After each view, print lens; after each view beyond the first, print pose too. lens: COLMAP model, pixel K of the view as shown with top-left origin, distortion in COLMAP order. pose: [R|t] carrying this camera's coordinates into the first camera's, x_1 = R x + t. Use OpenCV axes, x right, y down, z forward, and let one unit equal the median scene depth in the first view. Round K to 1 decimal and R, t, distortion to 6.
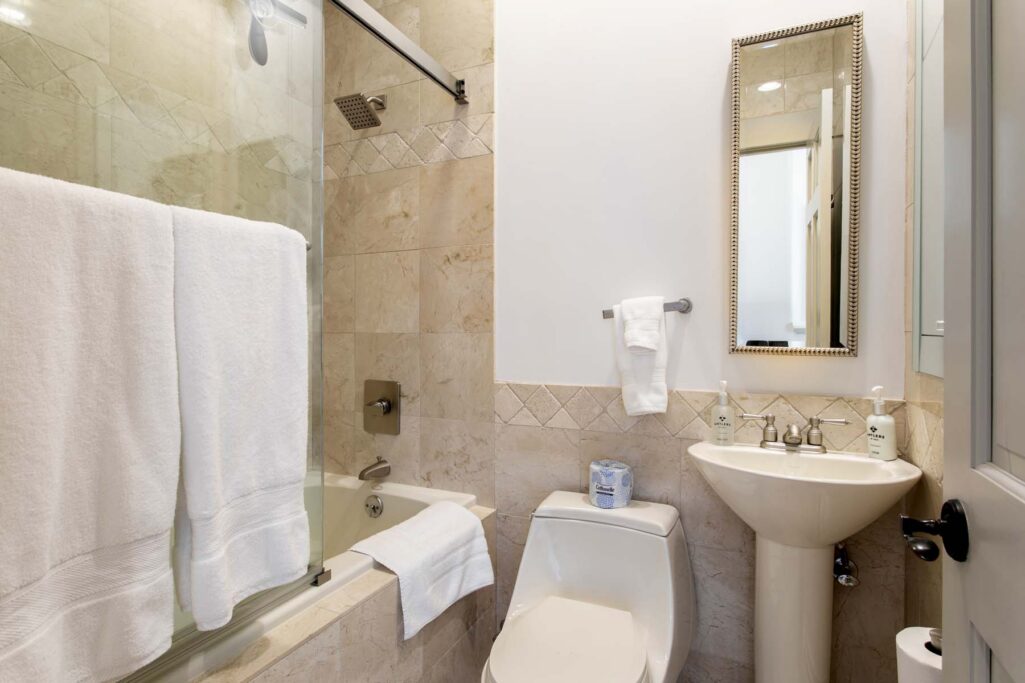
lens RADIAL K [[500.0, 0, 500.8], [0, 500.0, 343.7], [0, 0, 1]] dist [0.001961, 0.000480]
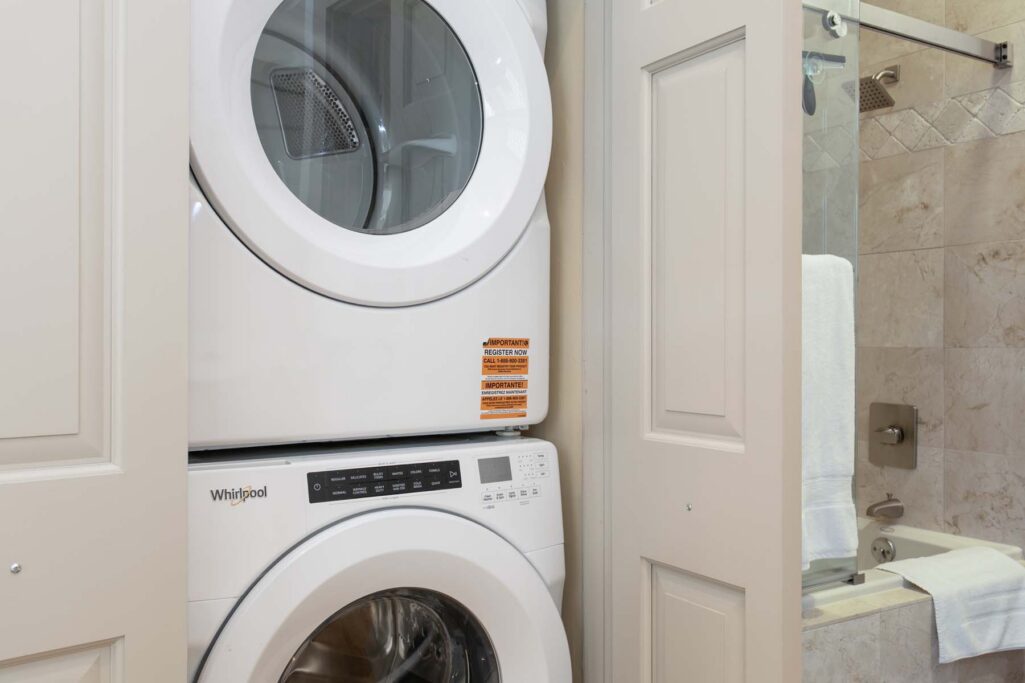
lens RADIAL K [[893.5, 0, 512.5], [0, 893.5, 341.5], [0, 0, 1]] dist [0.001252, 0.007880]
pose [[0.848409, 0.000628, -0.529342, 0.017109], [-0.013885, 0.999682, -0.021067, 0.009976], [0.529160, 0.025224, 0.848147, -0.657425]]
